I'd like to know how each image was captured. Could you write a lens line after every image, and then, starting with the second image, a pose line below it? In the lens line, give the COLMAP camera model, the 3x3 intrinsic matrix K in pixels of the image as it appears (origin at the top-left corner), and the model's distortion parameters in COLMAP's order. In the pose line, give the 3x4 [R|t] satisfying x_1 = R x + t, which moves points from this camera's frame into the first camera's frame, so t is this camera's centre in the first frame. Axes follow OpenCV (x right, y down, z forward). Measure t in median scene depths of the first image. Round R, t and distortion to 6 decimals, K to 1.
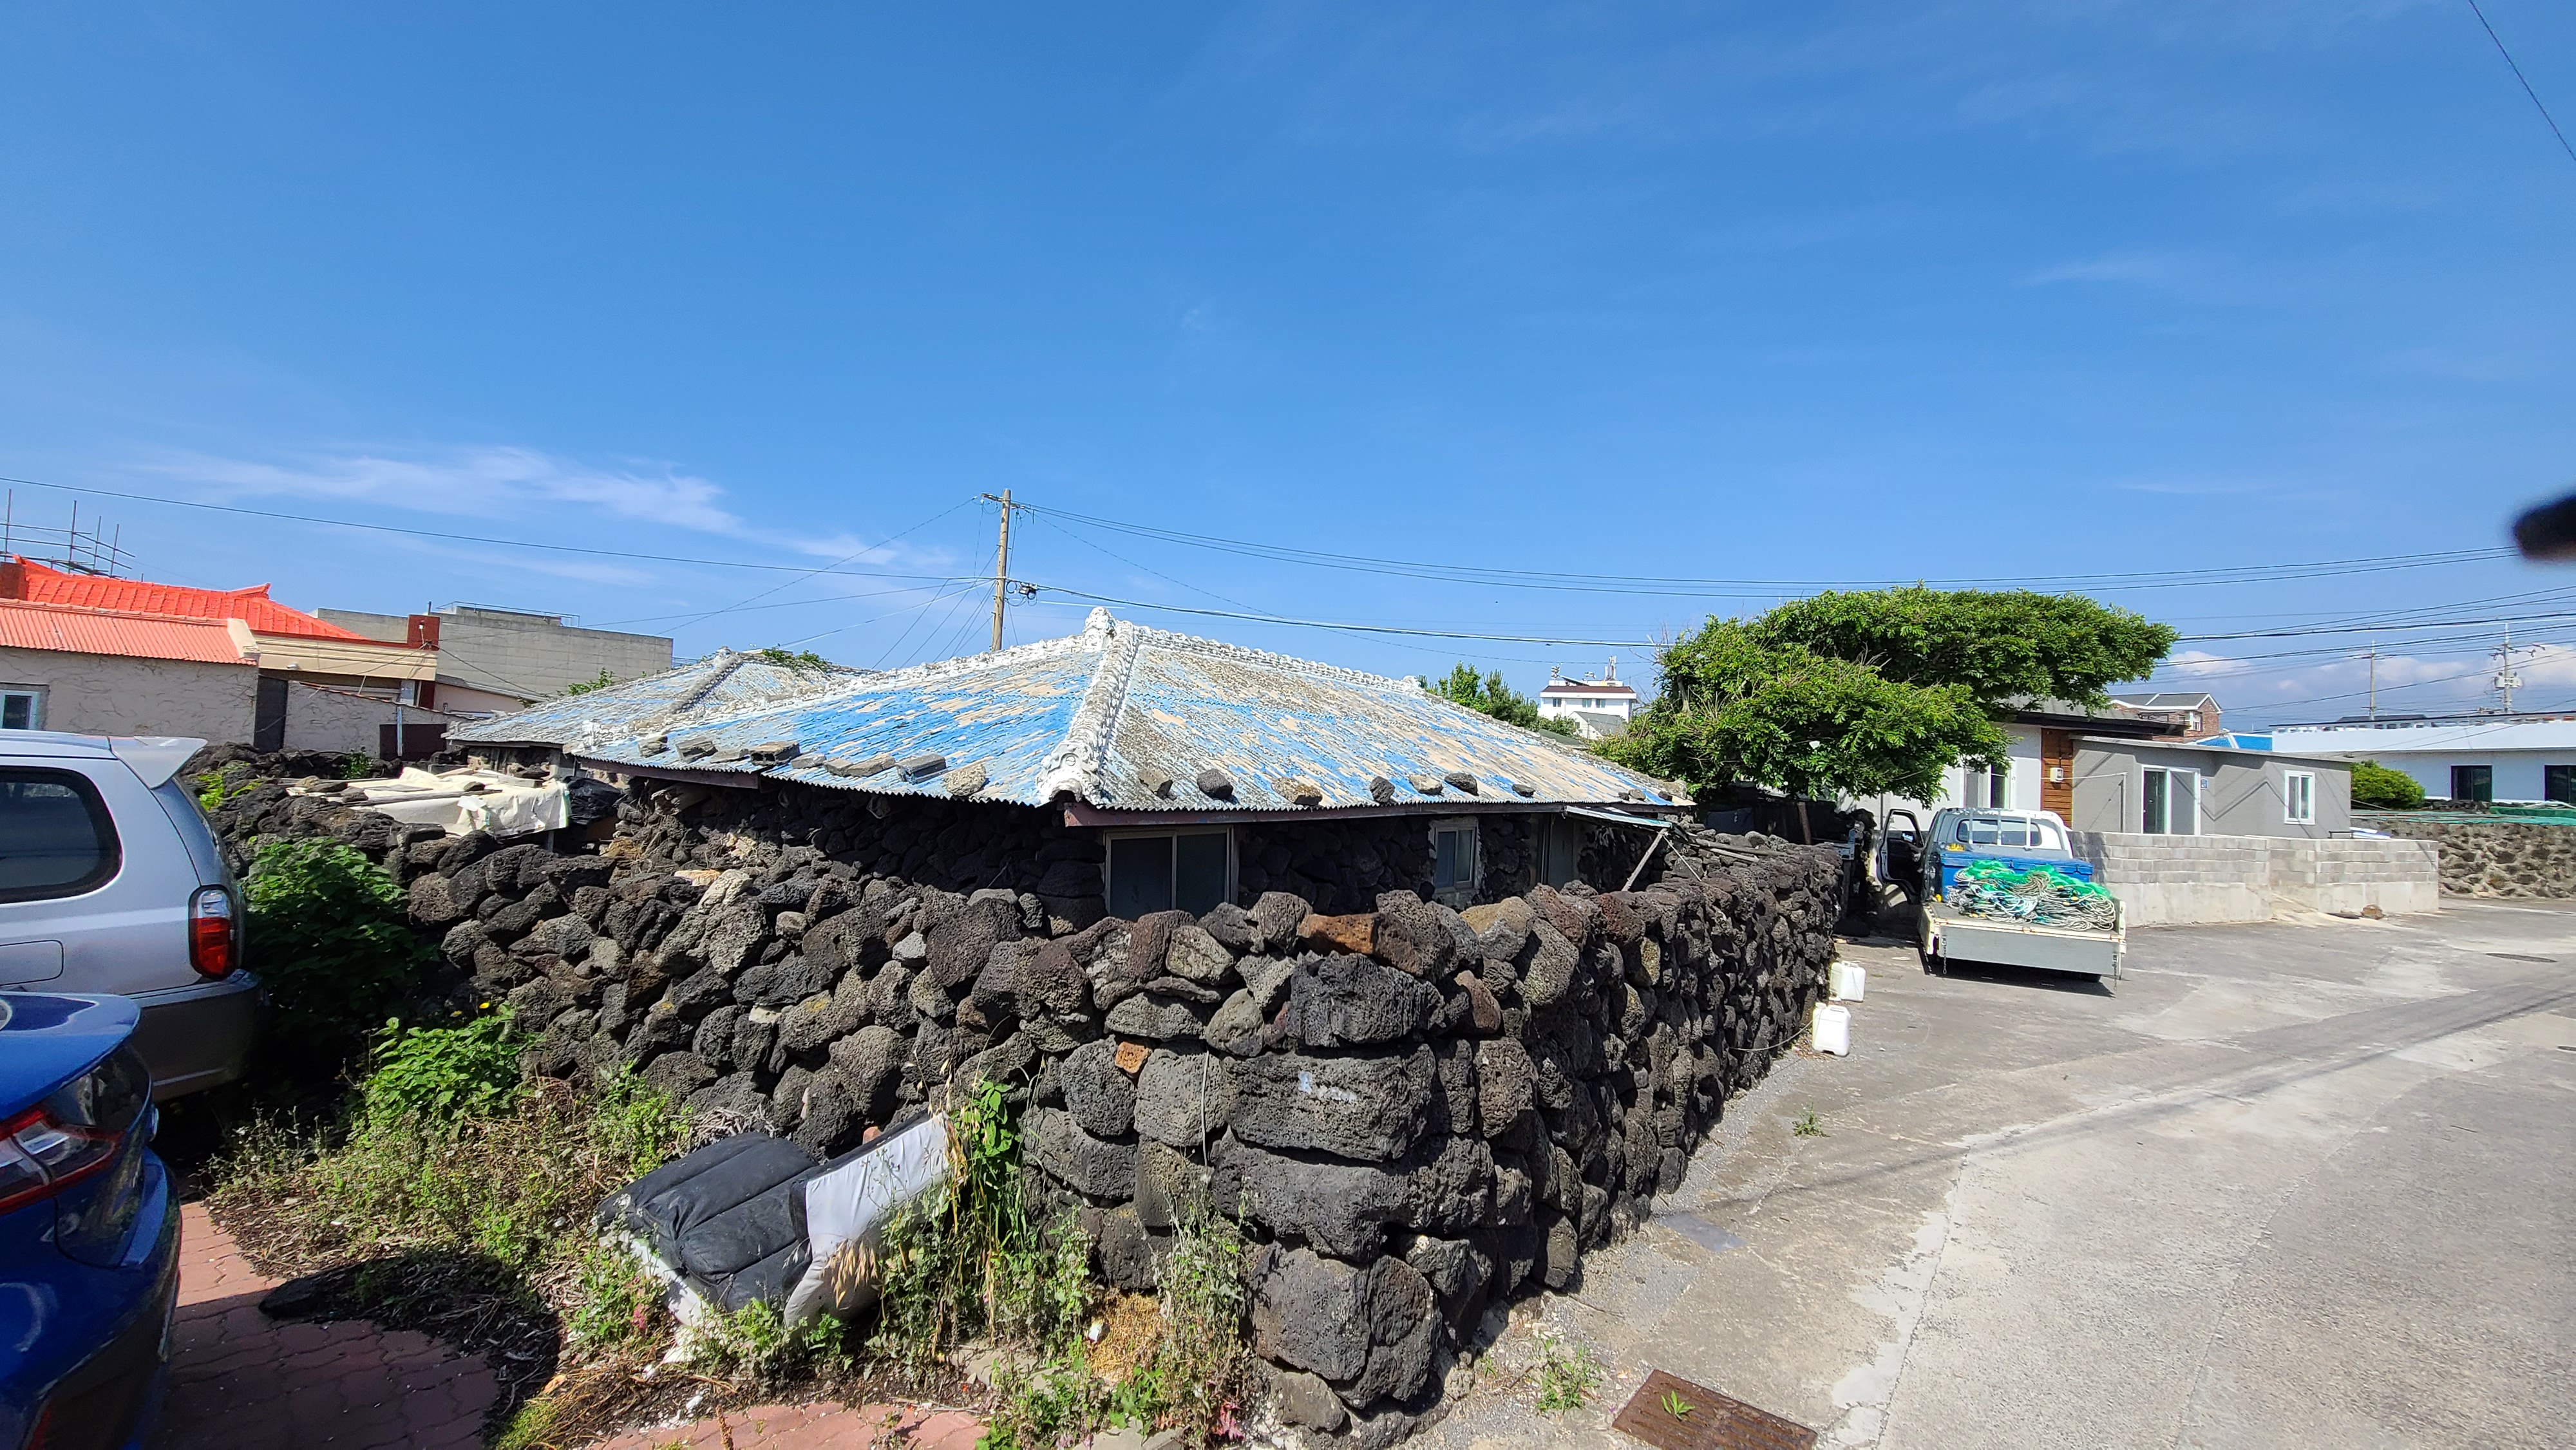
lens RADIAL K [[1064.9, 0, 1288.0], [0, 1064.9, 725.0], [0, 0, 1]] dist [0.000473, -0.000221]
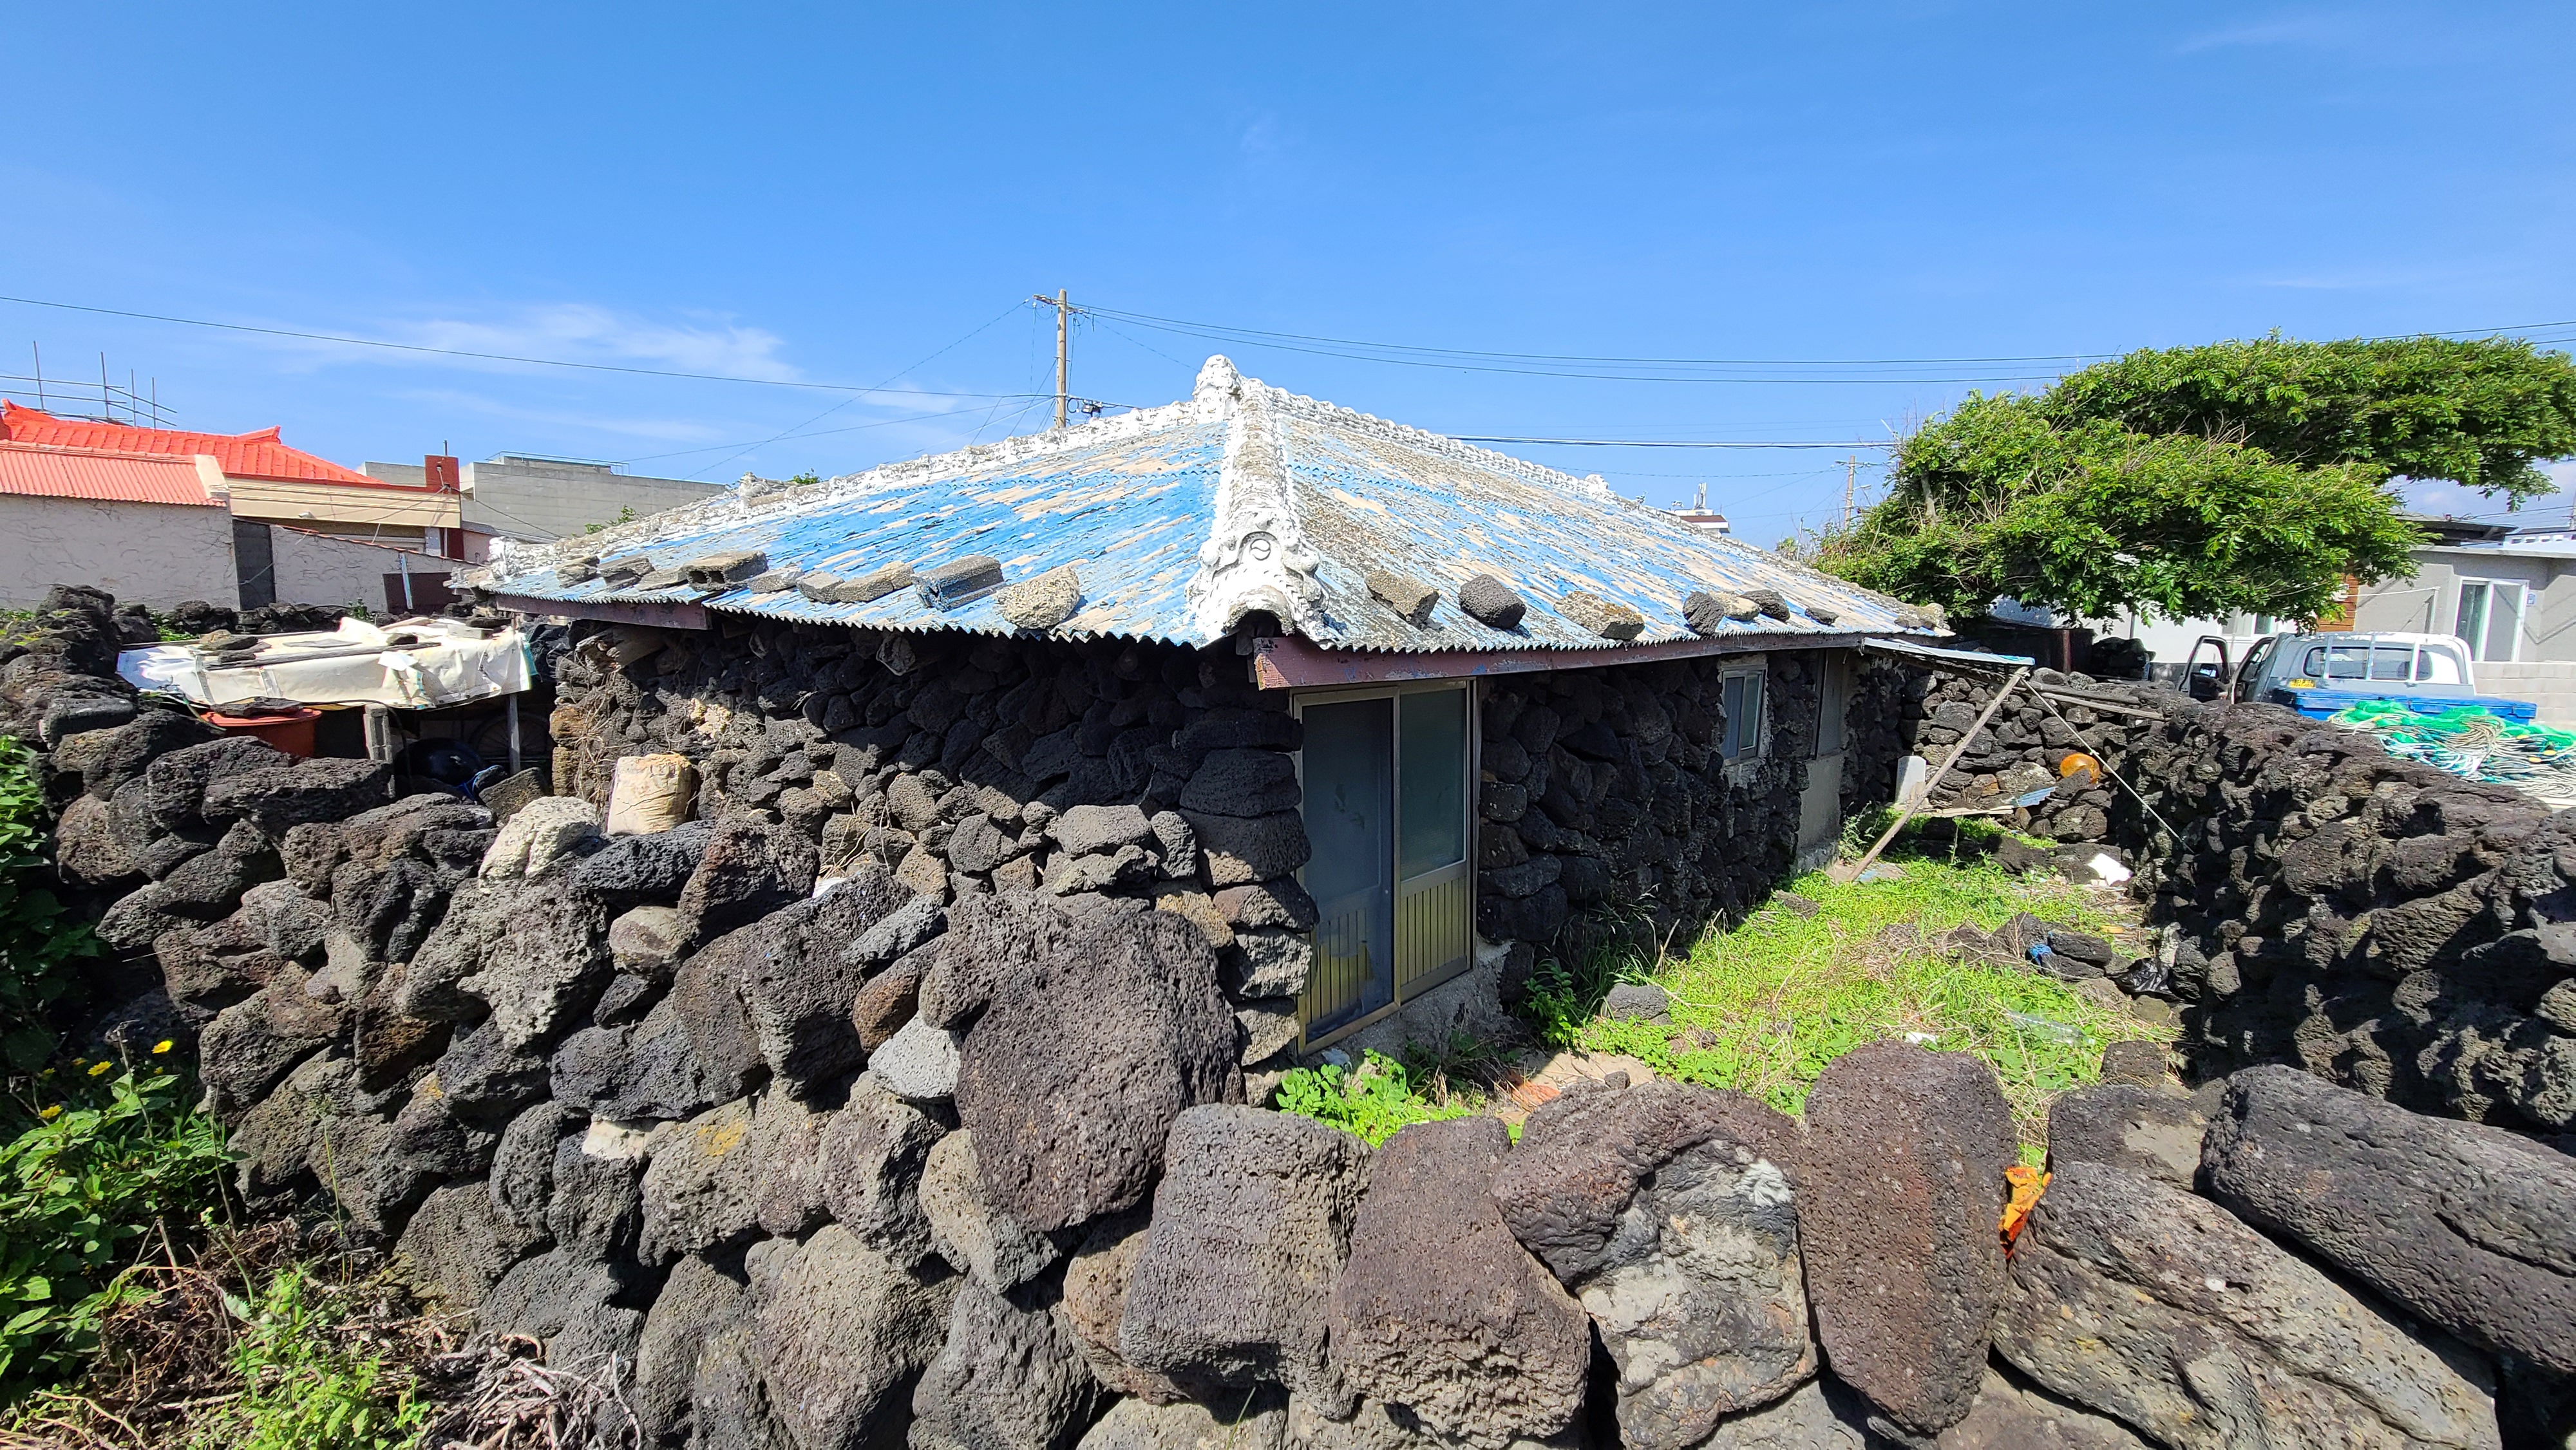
lens RADIAL K [[1064.9, 0, 1288.0], [0, 1064.9, 725.0], [0, 0, 1]] dist [0.000473, -0.000221]
pose [[0.997990, -0.013963, -0.061810, -0.114824], [0.022861, 0.989068, 0.145674, 0.029641], [0.059100, -0.146794, 0.987400, 0.369705]]
